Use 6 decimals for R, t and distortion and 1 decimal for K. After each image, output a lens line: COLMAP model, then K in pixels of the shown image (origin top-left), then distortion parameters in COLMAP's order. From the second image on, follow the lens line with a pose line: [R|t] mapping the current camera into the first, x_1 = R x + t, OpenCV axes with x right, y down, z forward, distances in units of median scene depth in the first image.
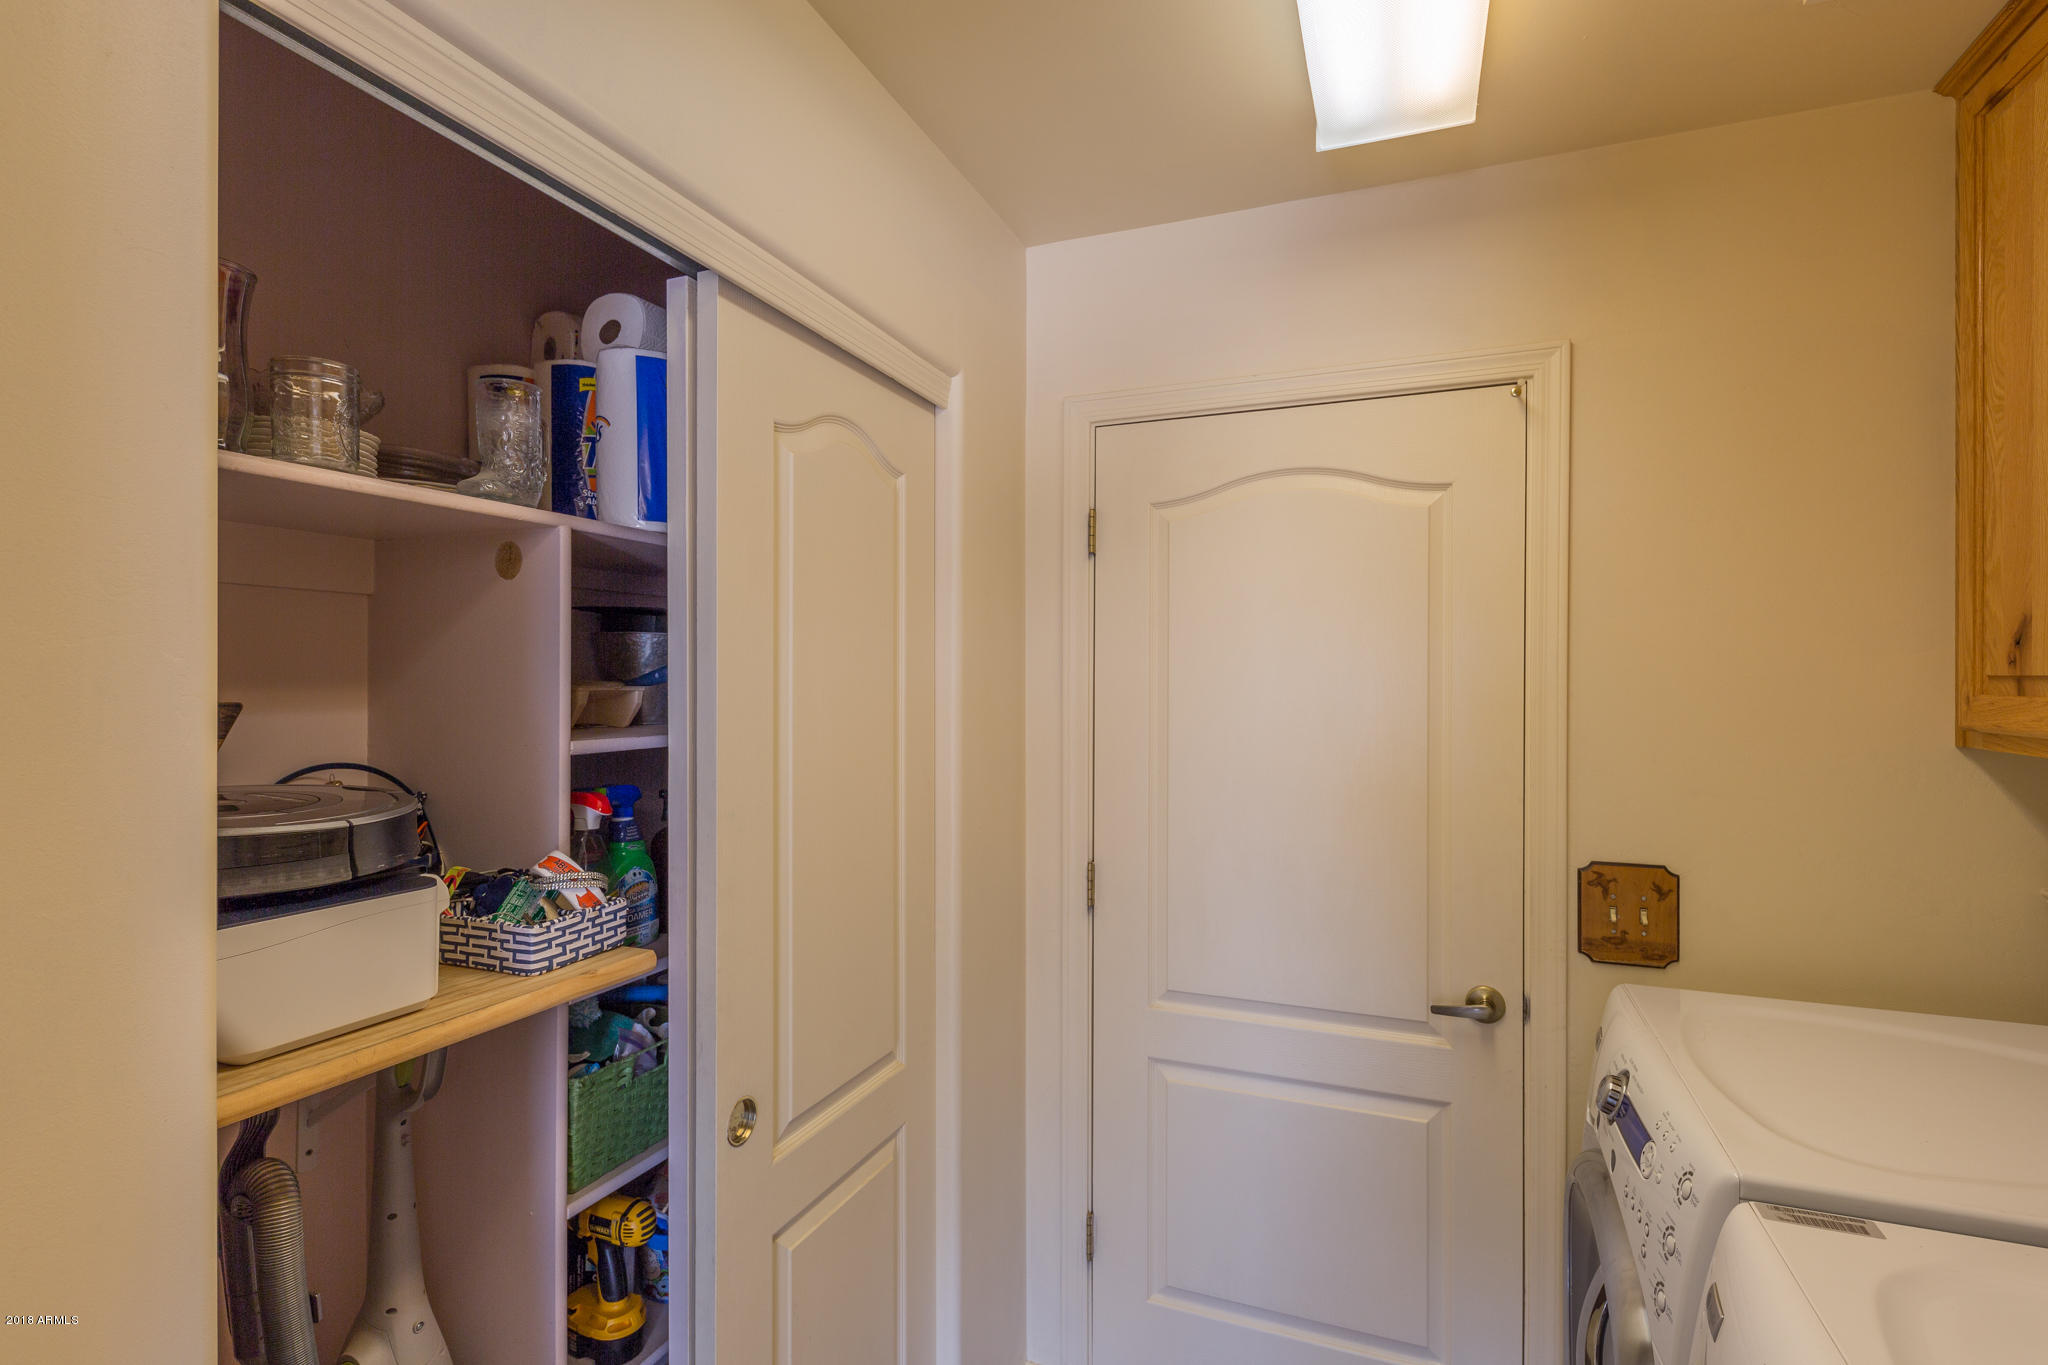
lens RADIAL K [[966.1, 0, 1024.0], [0, 966.1, 682.5], [0, 0, 1]] dist [-0.003094, -0.001558]
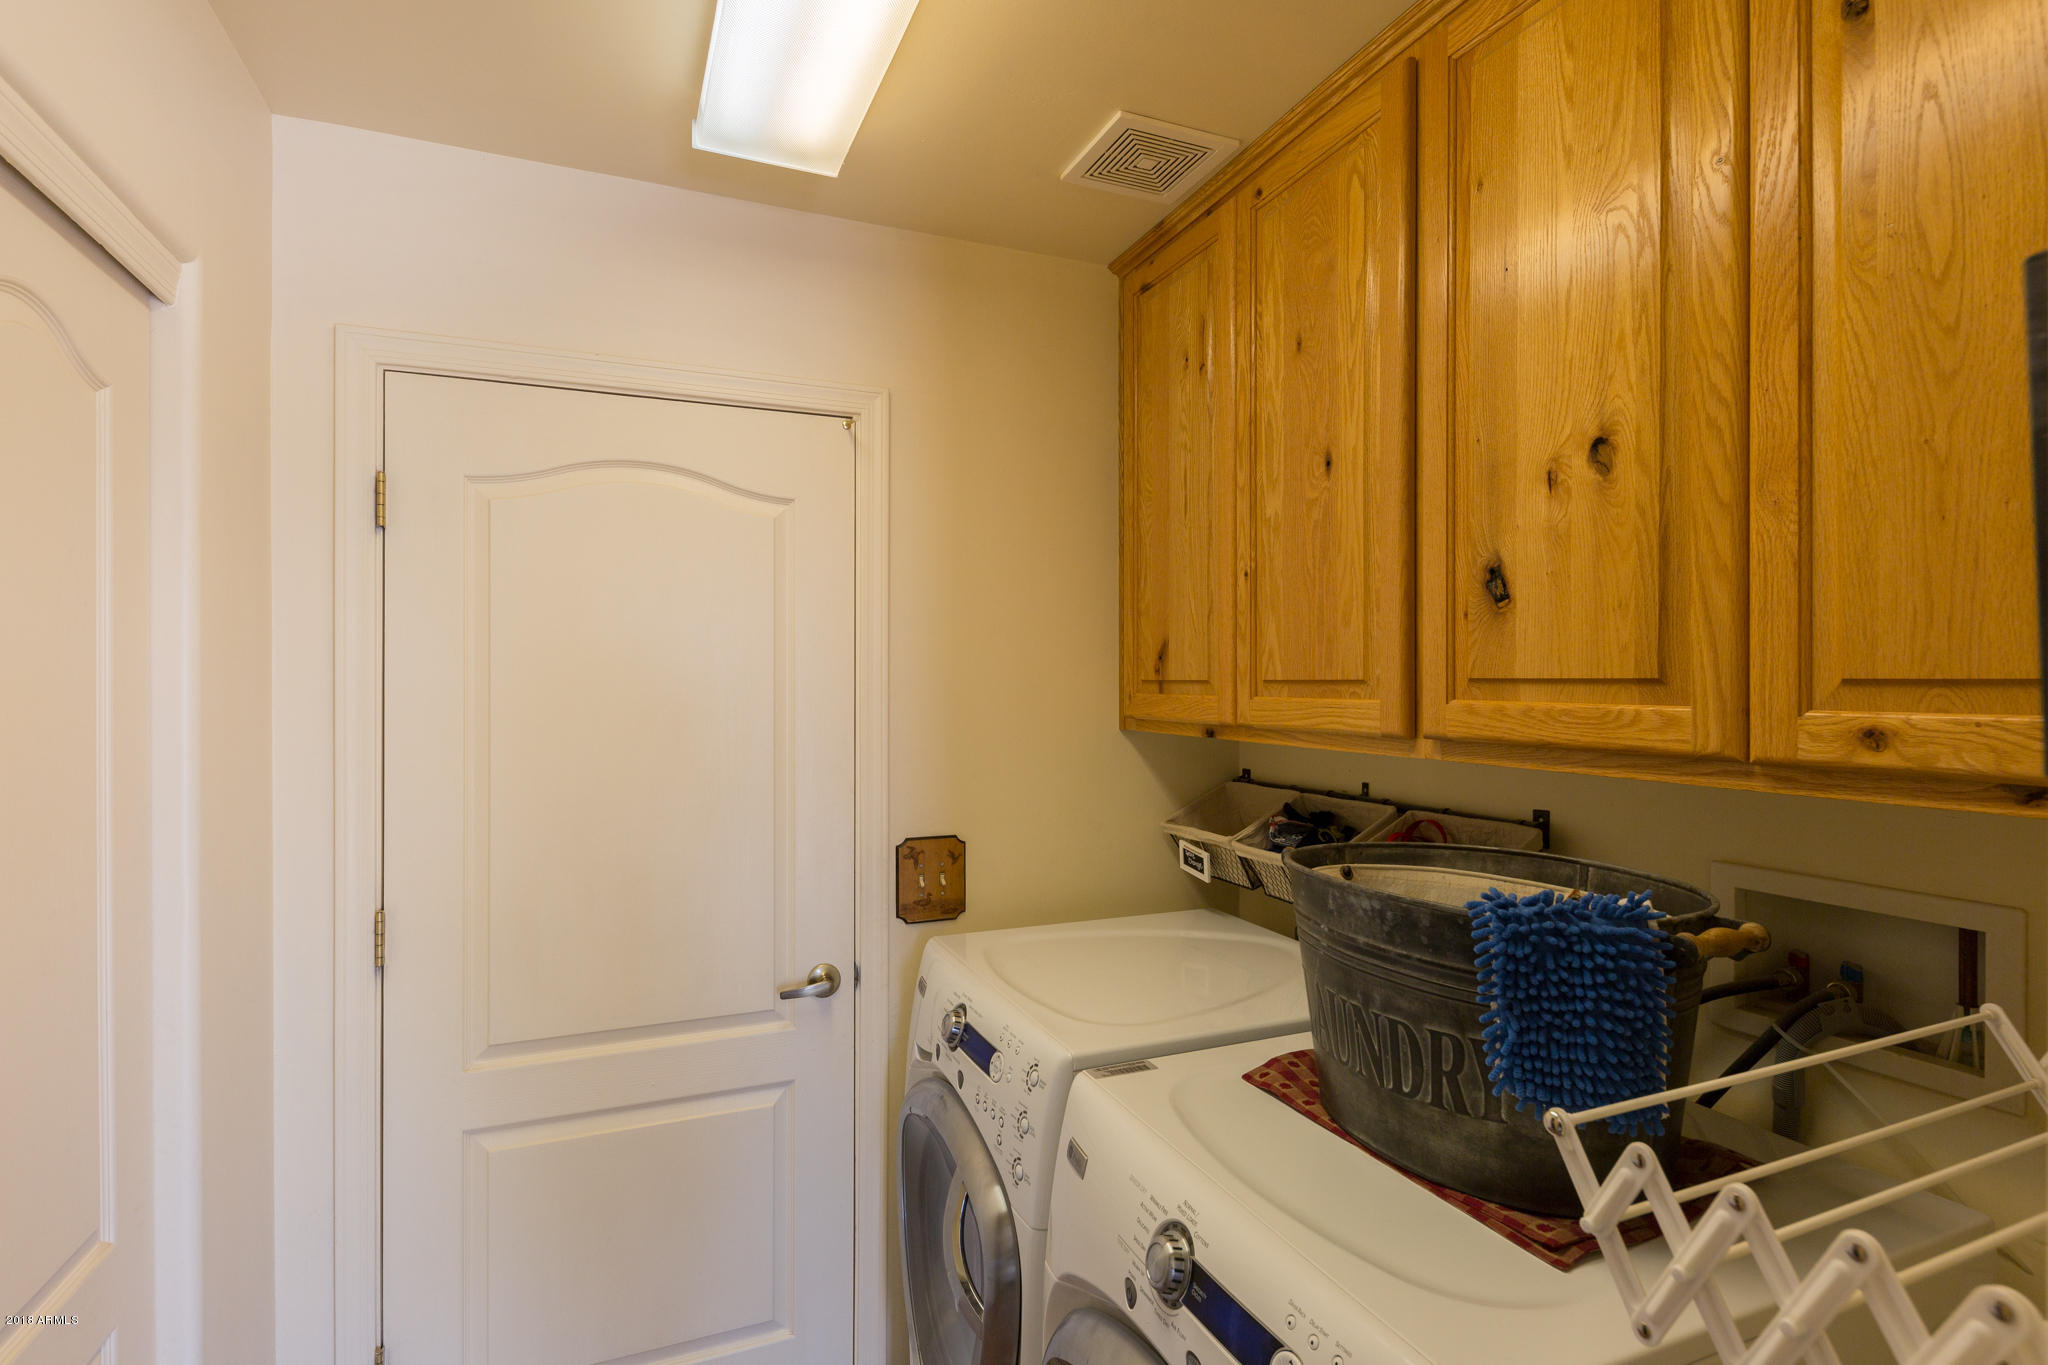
lens RADIAL K [[1008.1, 0, 1024.0], [0, 1008.1, 682.5], [0, 0, 1]] dist [-0.000747, -0.000769]
pose [[0.705301, -0.002557, 0.708904, -0.196053], [0.002466, 0.999996, 0.001154, -0.004923], [-0.708904, 0.000935, 0.705304, 0.038399]]
